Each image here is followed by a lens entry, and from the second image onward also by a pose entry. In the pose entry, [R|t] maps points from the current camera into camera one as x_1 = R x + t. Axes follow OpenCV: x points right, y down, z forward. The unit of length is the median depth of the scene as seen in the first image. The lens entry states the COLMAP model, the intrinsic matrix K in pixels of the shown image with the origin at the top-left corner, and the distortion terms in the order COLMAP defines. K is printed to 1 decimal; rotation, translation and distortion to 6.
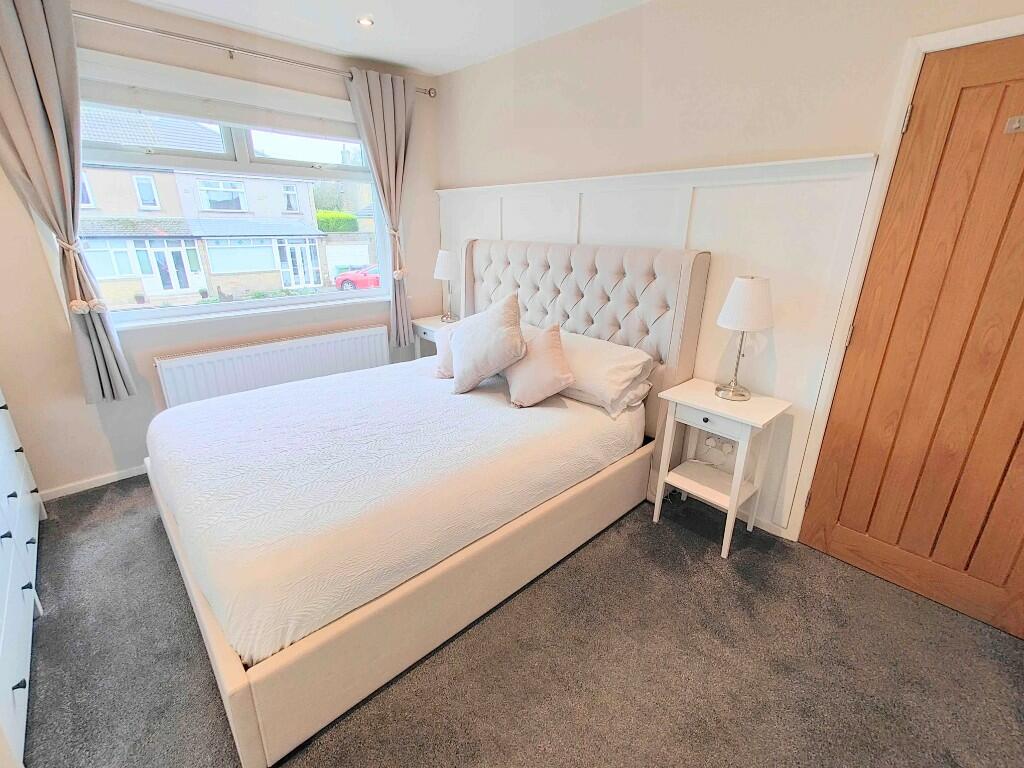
lens RADIAL K [[451.2, 0, 511.5], [0, 451.2, 380.6], [0, 0, 1]] dist [0.002701, 0.000902]
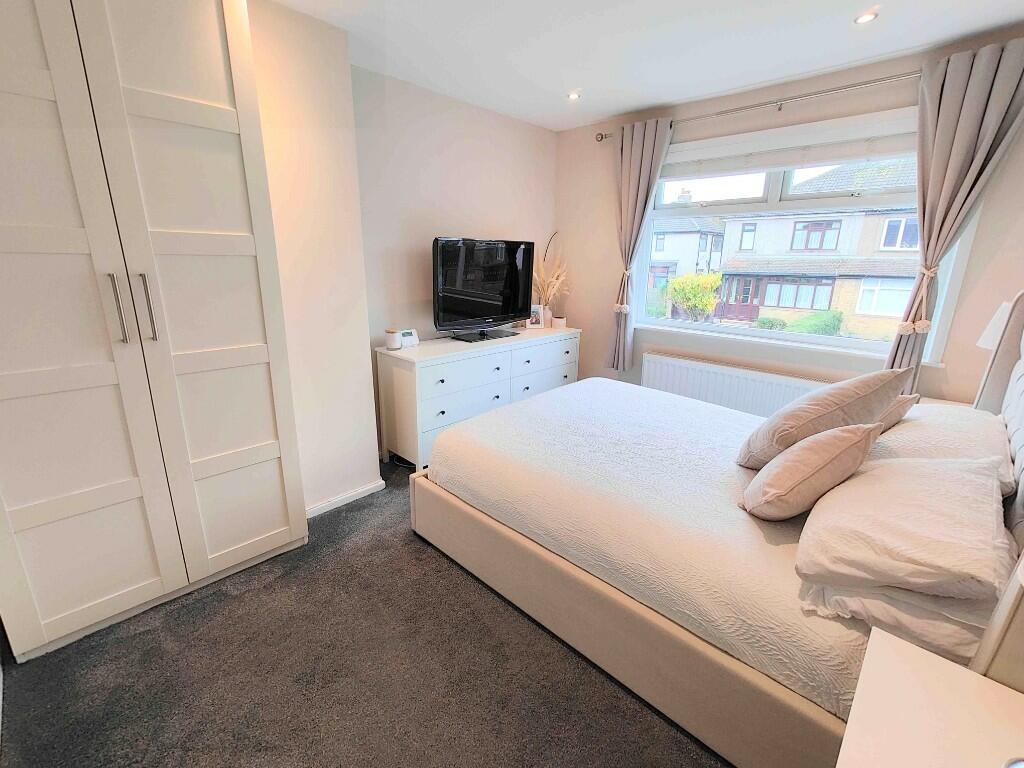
lens RADIAL K [[449.9, 0, 512.2], [0, 449.9, 377.3], [0, 0, 1]] dist [0.001239, 0.000153]
pose [[0.054238, 0.252082, -0.966185, 0.578745], [-0.337158, 0.915405, 0.219907, -0.148067], [0.939885, 0.313829, 0.134641, 0.463994]]
